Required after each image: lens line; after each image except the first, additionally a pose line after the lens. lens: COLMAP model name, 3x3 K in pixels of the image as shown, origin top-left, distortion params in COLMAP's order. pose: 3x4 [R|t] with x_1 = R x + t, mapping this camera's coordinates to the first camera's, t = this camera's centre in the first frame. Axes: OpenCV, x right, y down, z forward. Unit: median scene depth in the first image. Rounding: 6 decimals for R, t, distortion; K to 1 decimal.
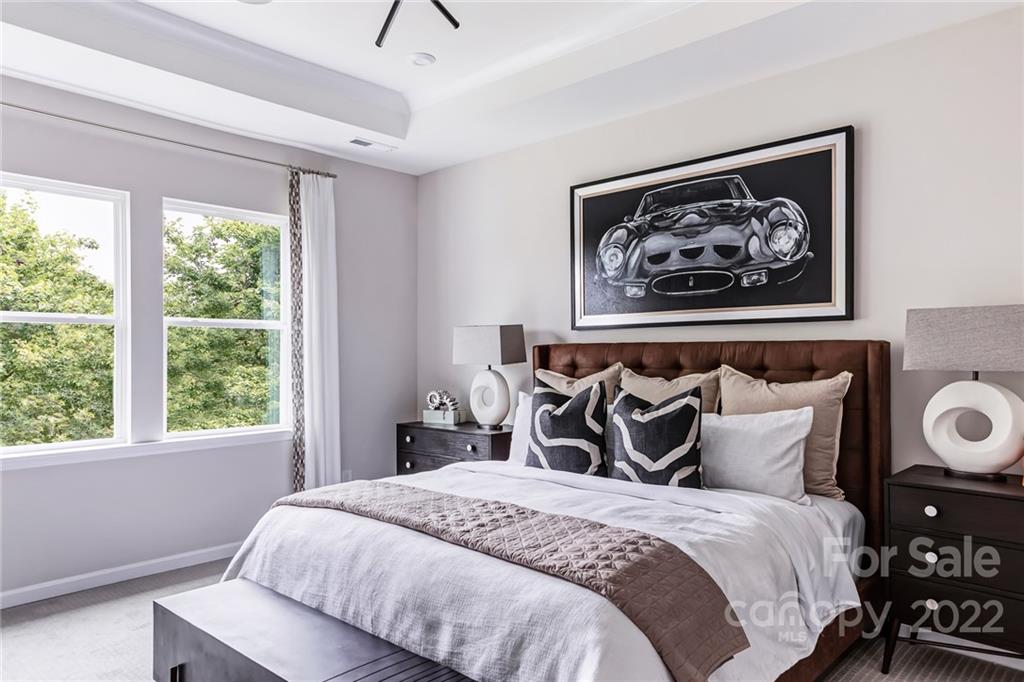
lens RADIAL K [[695.8, 0, 512.0], [0, 695.8, 341.0], [0, 0, 1]] dist [0.001697, 0.005240]
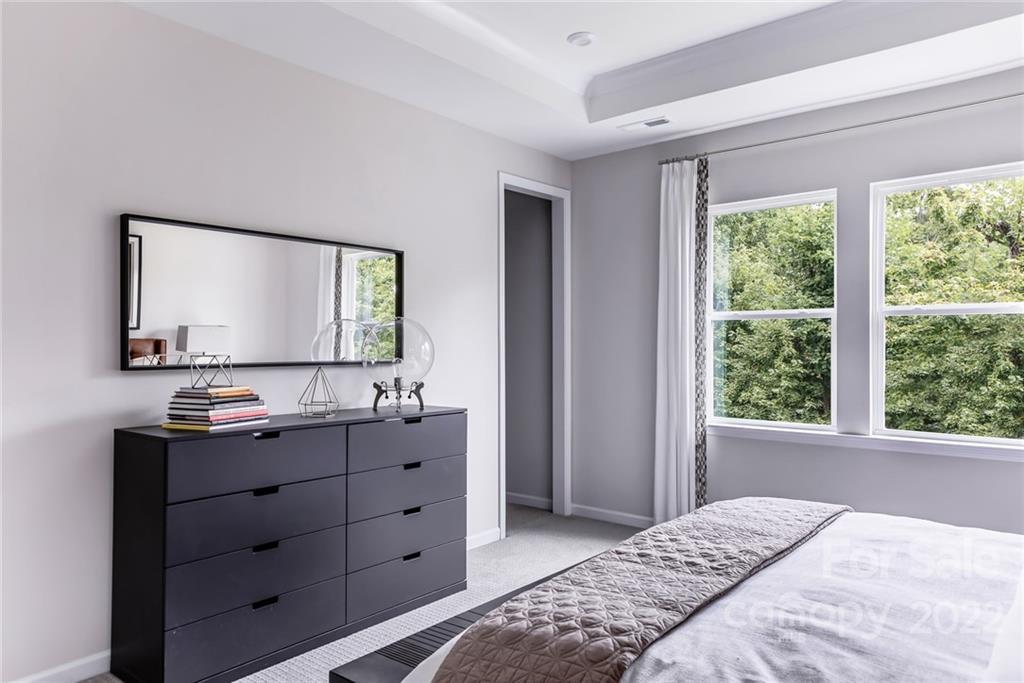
lens RADIAL K [[695.8, 0, 512.0], [0, 695.8, 341.5], [0, 0, 1]] dist [0.001697, 0.005240]
pose [[0.059438, 0.000222, -0.998232, 0.763351], [0.013762, 0.999905, 0.001042, 0.008660], [0.998137, -0.013800, 0.059429, 0.792770]]
